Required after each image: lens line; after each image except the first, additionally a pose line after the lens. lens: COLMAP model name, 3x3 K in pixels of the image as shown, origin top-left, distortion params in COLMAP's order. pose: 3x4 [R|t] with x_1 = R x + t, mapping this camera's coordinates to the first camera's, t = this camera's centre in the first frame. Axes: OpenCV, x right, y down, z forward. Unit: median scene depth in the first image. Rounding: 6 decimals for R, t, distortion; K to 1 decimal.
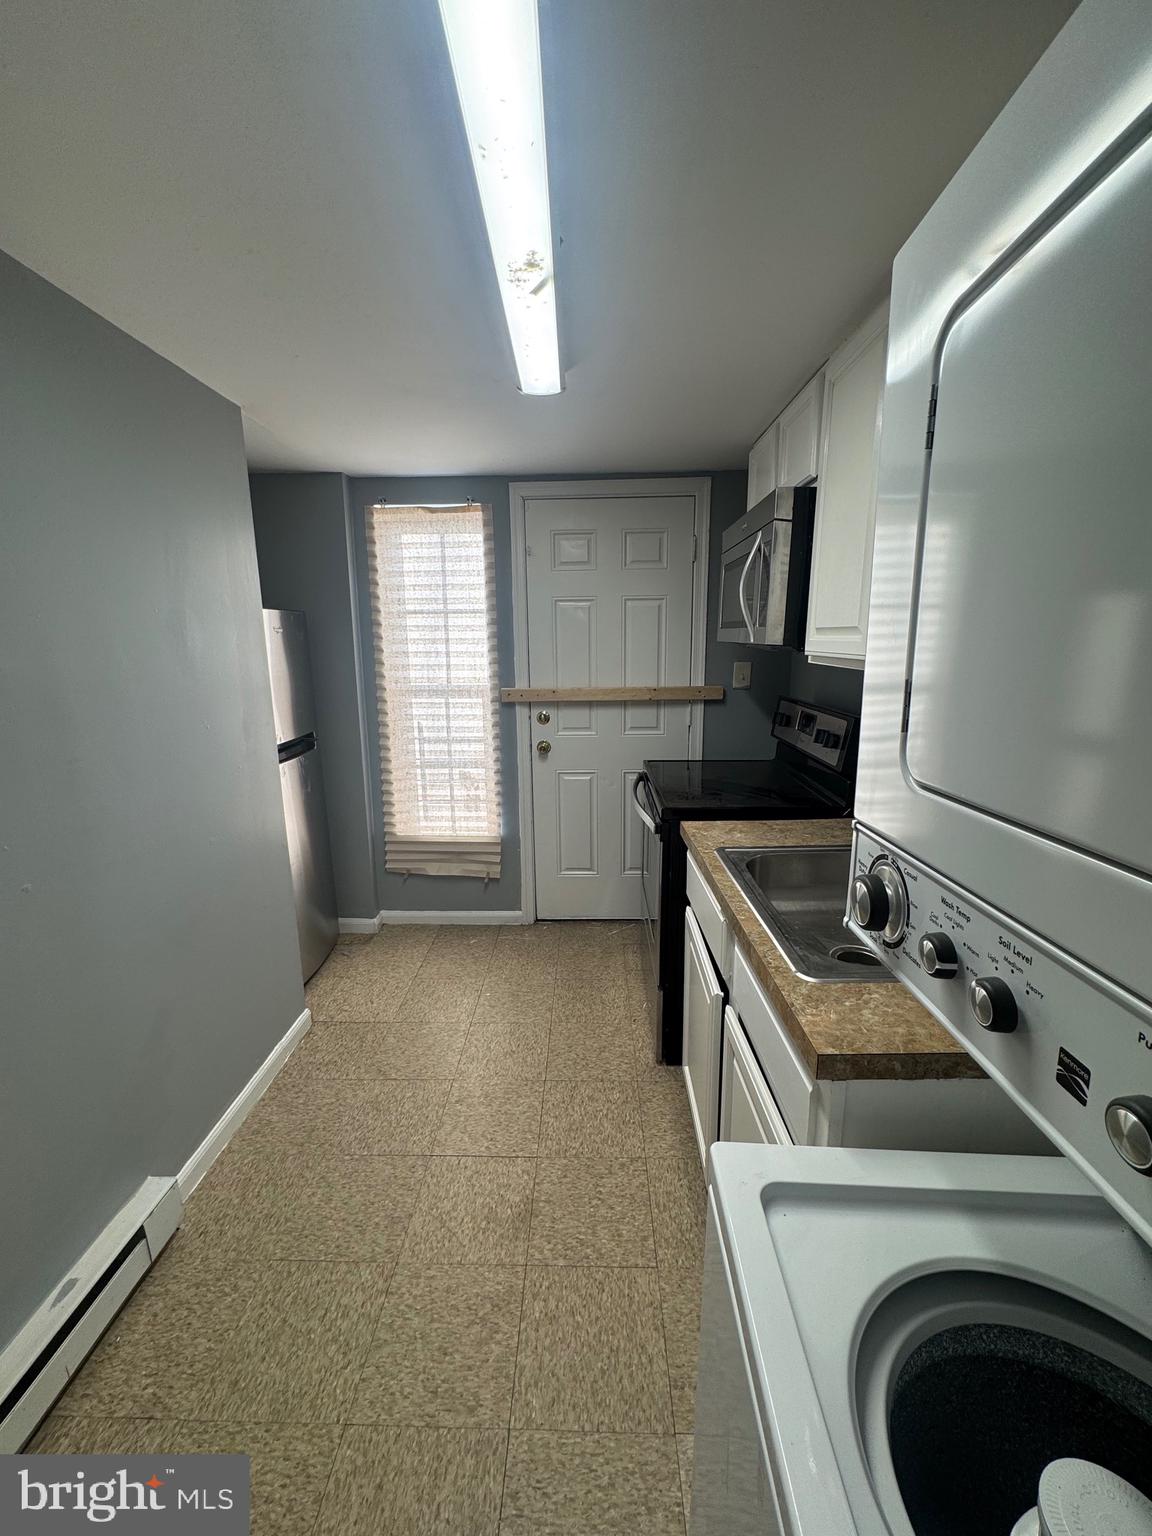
lens RADIAL K [[614.6, 0, 572.9], [0, 614.6, 762.4], [0, 0, 1]] dist [-0.003880, 0.000730]
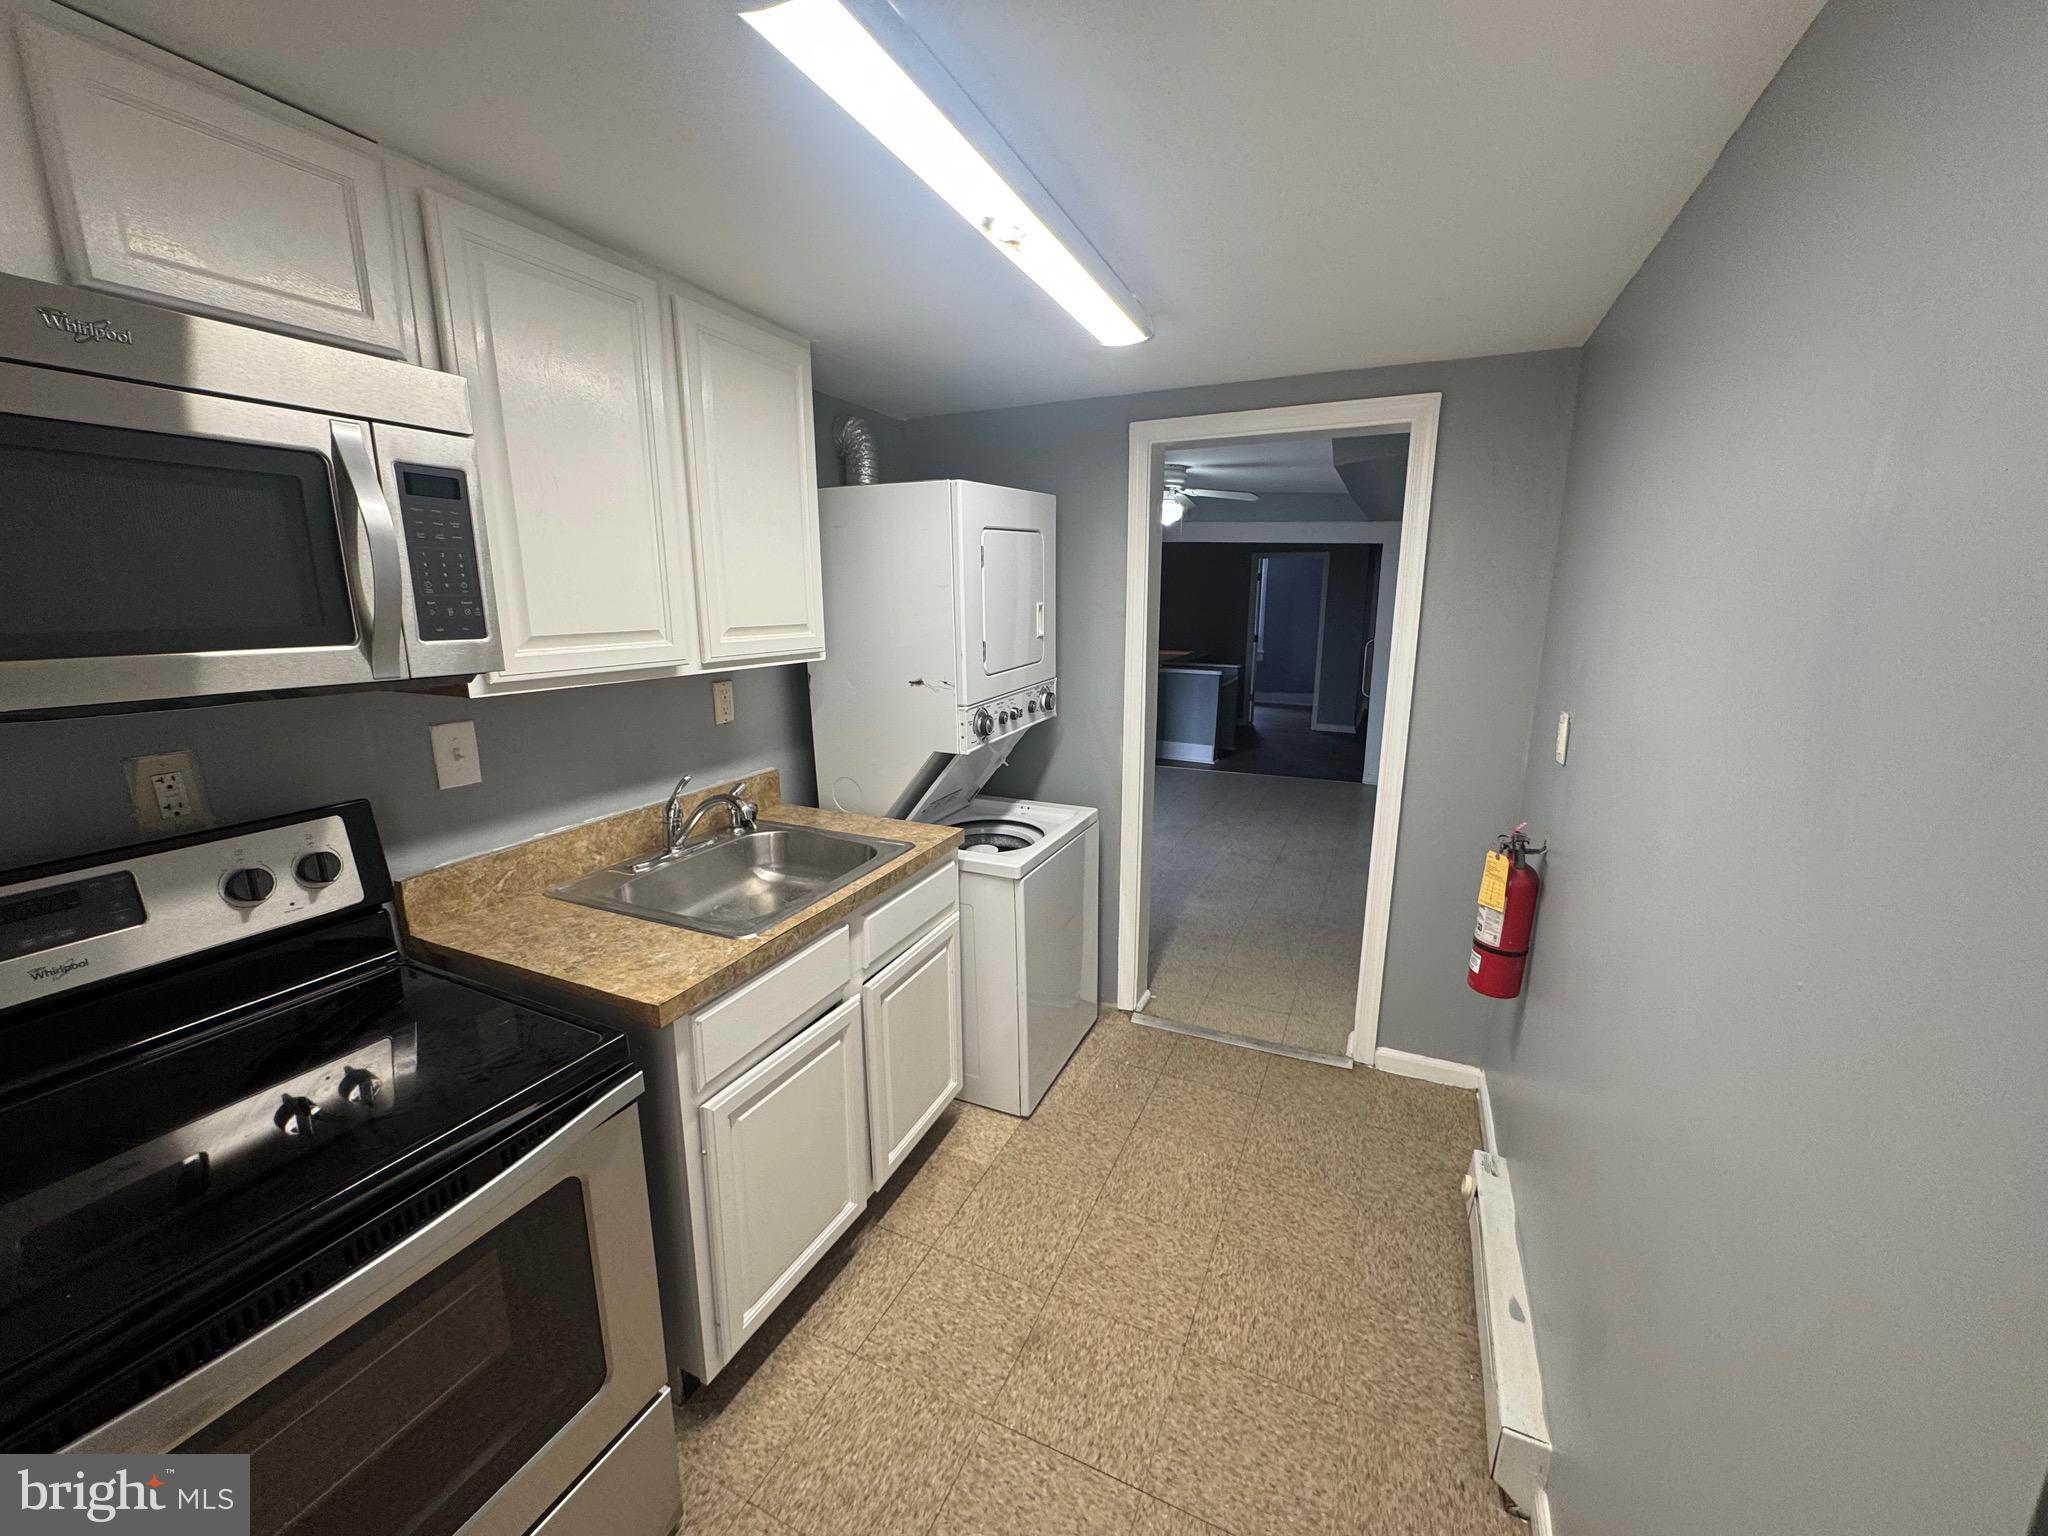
lens RADIAL K [[819.5, 0, 1025.5], [0, 819.5, 768.5], [0, 0, 1]] dist [-0.003880, 0.000730]
pose [[-0.921055, -0.077875, 0.381568, -0.424699], [0.081941, 0.919113, 0.385378, -0.389368], [-0.380715, 0.386221, -0.840172, 1.620853]]
